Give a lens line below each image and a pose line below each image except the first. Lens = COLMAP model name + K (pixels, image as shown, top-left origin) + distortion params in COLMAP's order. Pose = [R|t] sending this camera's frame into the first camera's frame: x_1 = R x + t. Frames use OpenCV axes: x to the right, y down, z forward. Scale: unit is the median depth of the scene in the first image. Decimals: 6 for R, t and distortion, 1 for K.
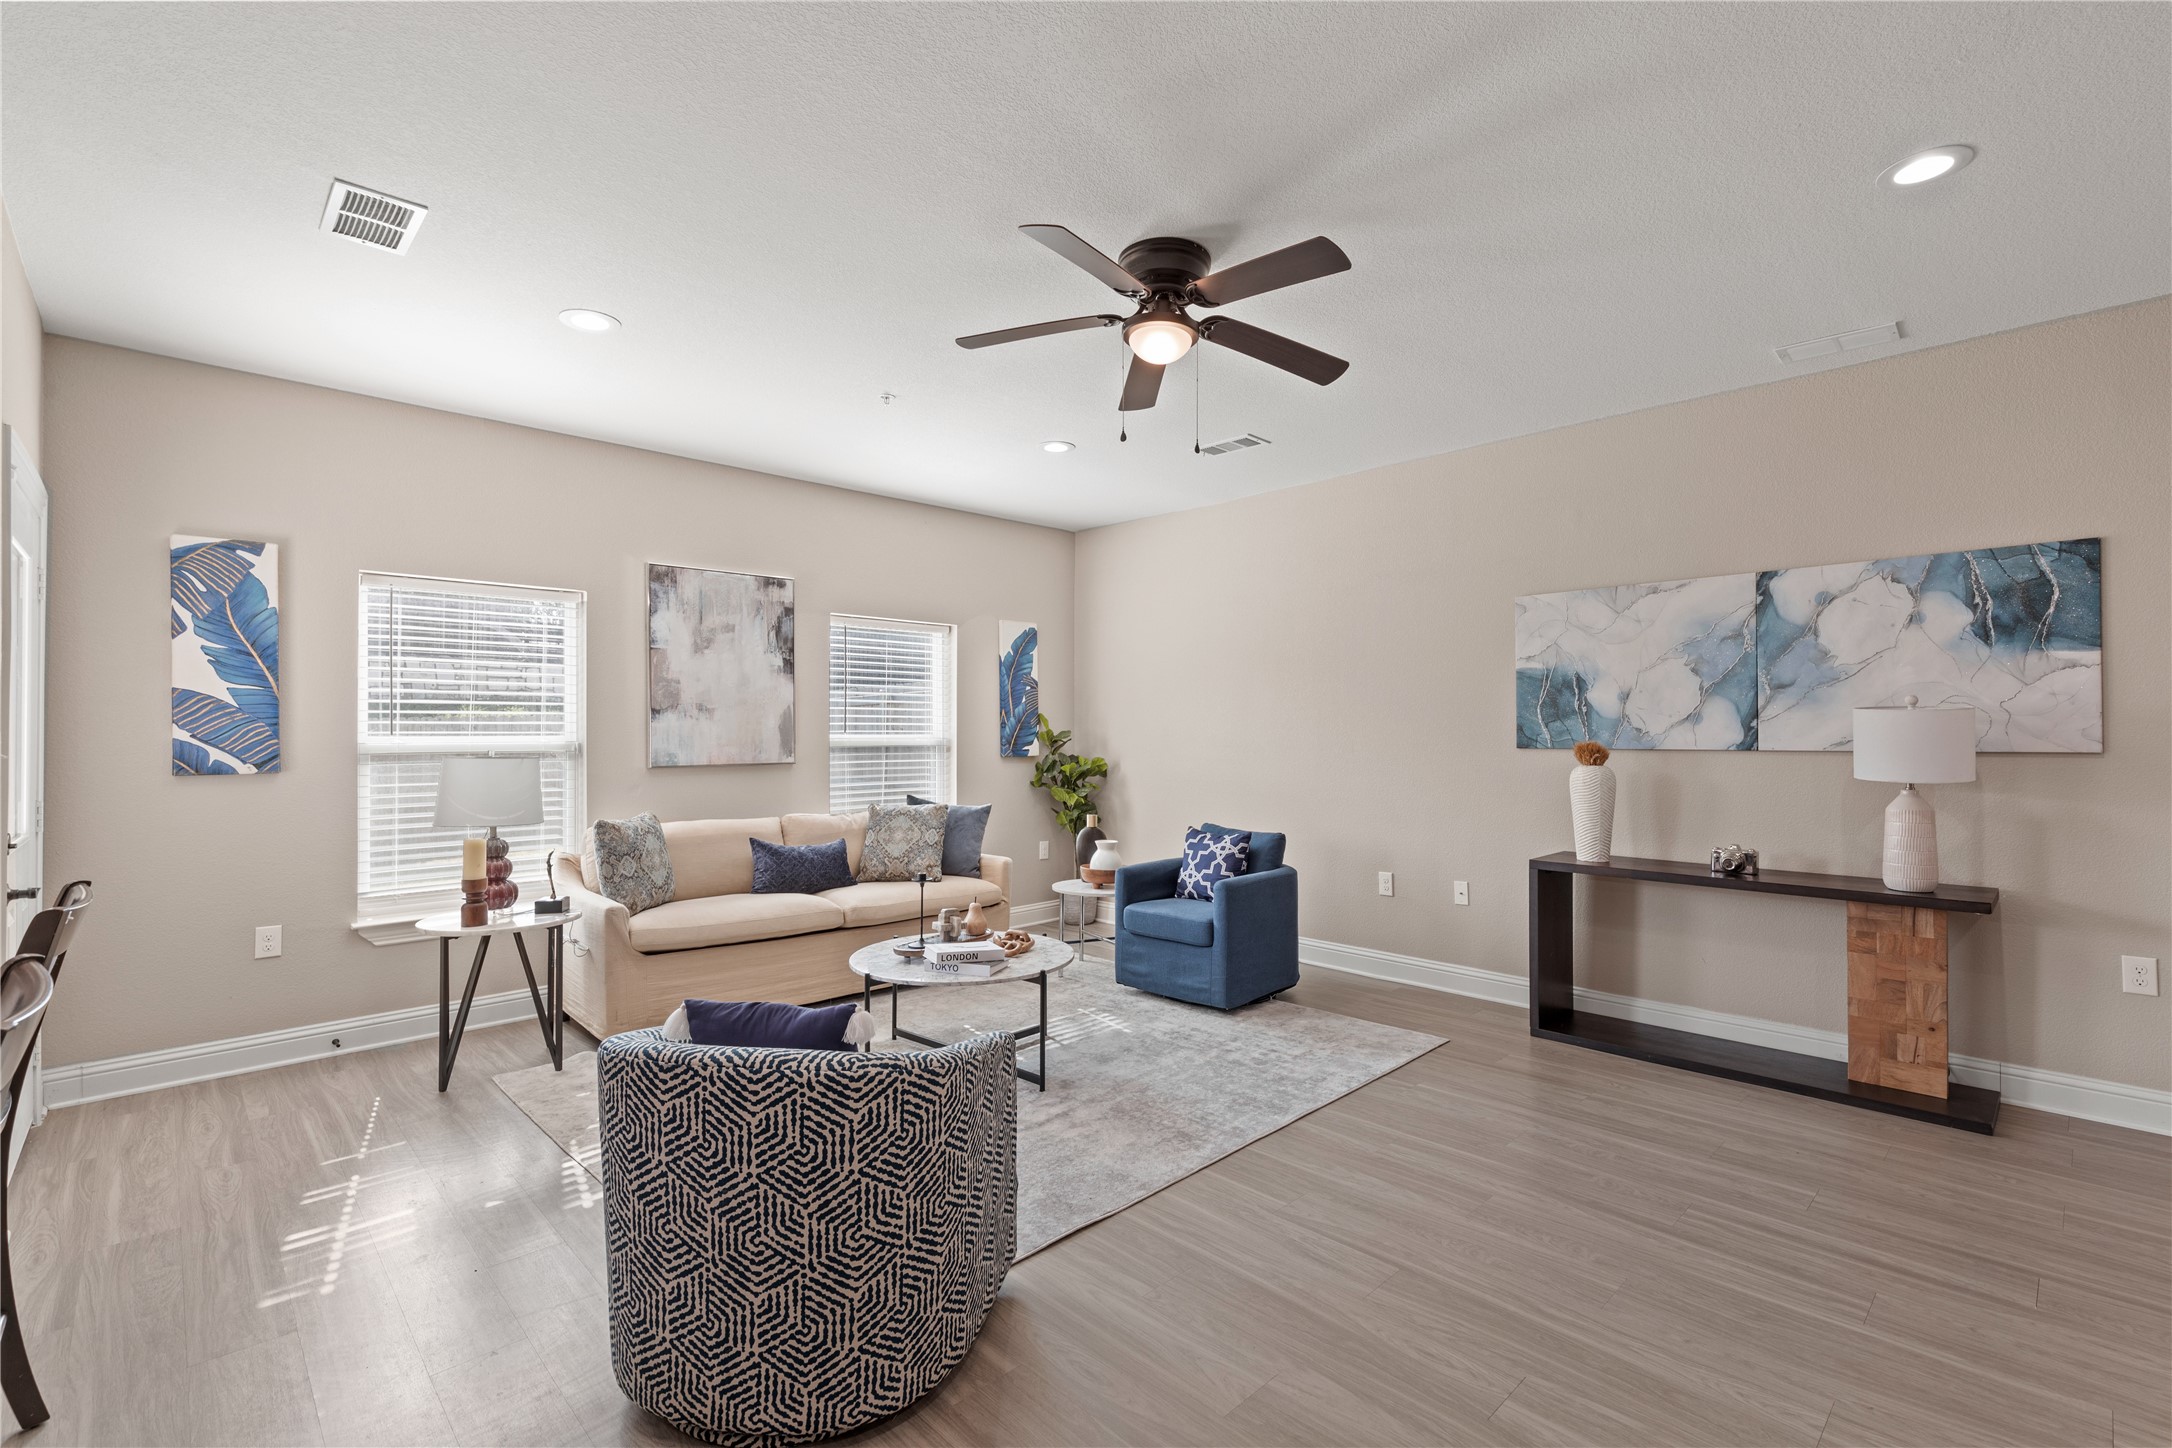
lens RADIAL K [[973.3, 0, 1139.5], [0, 973.3, 726.0], [0, 0, 1]] dist [0.012567, -0.000122]
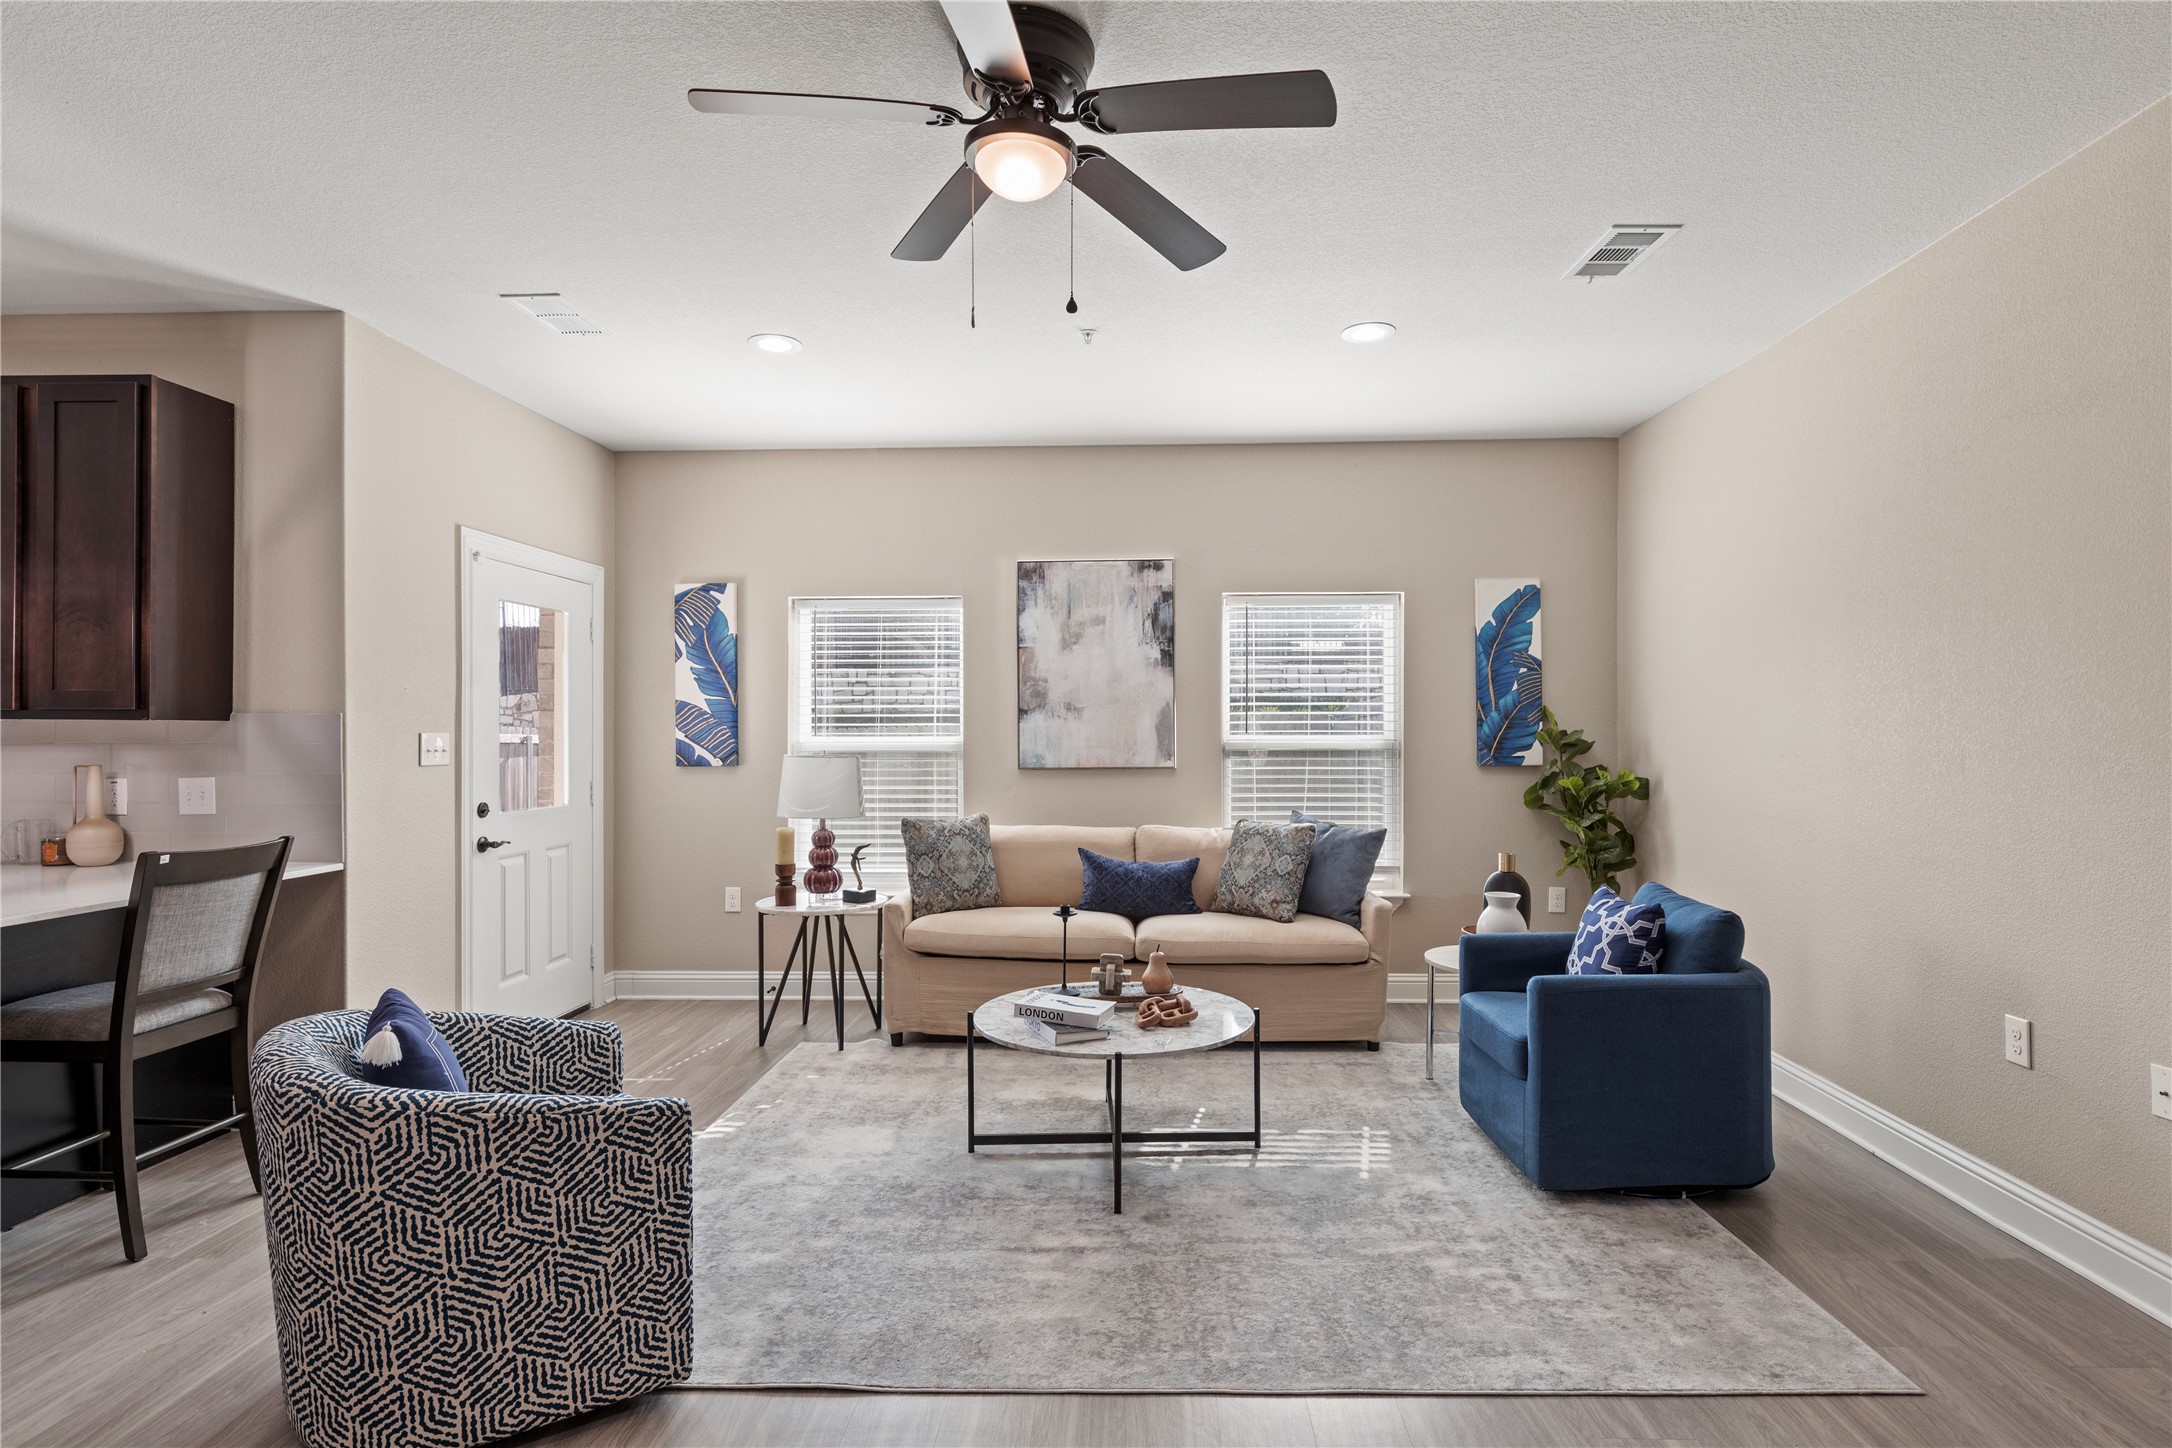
lens RADIAL K [[1108.4, 0, 1098.8], [0, 1108.4, 731.4], [0, 0, 1]] dist [-0.001049, -0.000492]
pose [[0.678147, -0.001538, -0.734925, 0.391915], [0.006305, 0.999973, 0.003726, 0.001297], [0.734899, -0.007160, 0.678139, 0.316247]]
